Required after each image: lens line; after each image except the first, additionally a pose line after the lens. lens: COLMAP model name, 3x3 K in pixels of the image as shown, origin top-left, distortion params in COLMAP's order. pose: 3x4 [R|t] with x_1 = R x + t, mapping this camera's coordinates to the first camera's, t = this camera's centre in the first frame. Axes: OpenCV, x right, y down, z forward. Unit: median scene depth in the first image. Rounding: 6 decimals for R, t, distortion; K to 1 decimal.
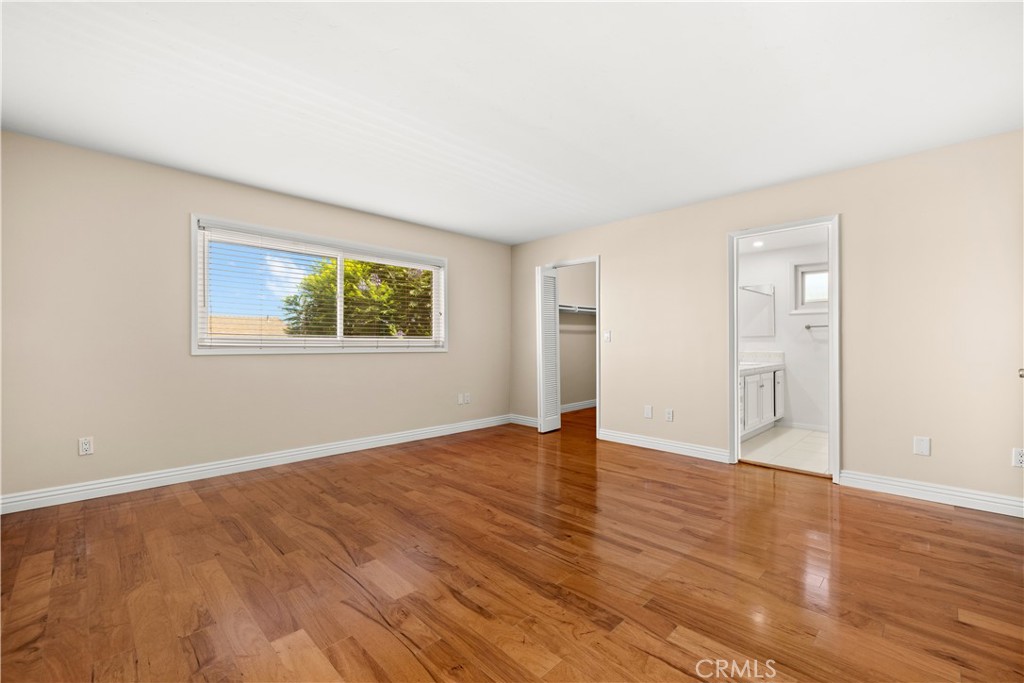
lens RADIAL K [[435.9, 0, 506.6], [0, 435.9, 343.0], [0, 0, 1]] dist [-0.000351, 0.000391]
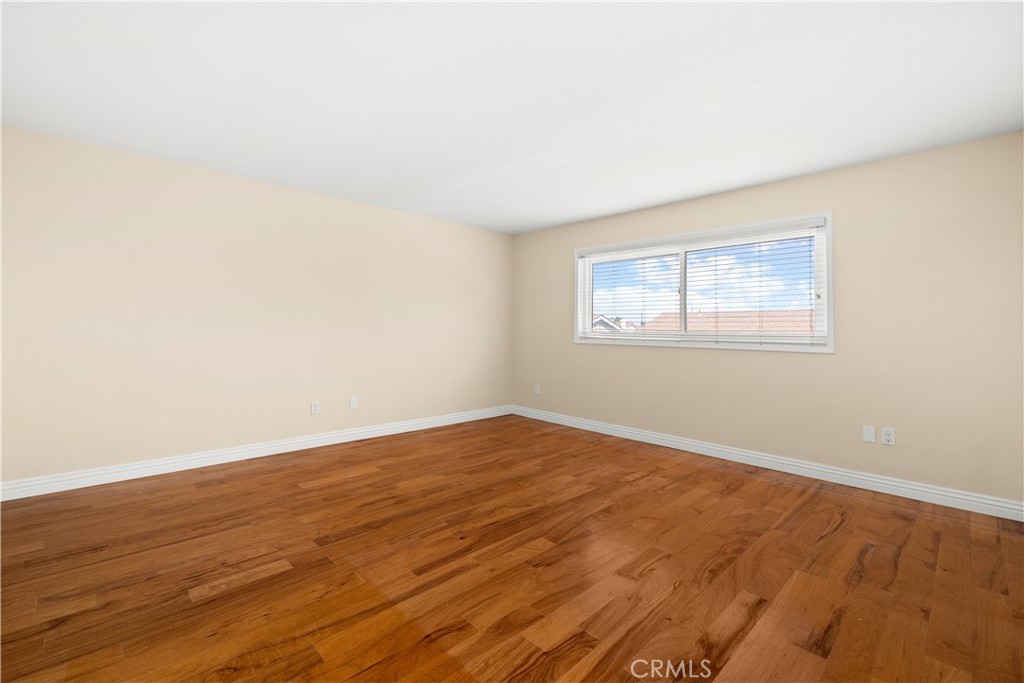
lens RADIAL K [[435.9, 0, 506.1], [0, 435.9, 331.4], [0, 0, 1]] dist [-0.000351, 0.000391]
pose [[-0.026096, -0.006471, -0.999638, 0.897844], [-0.009367, 0.999937, -0.006228, -0.007247], [0.999616, 0.009201, -0.026155, 0.907420]]
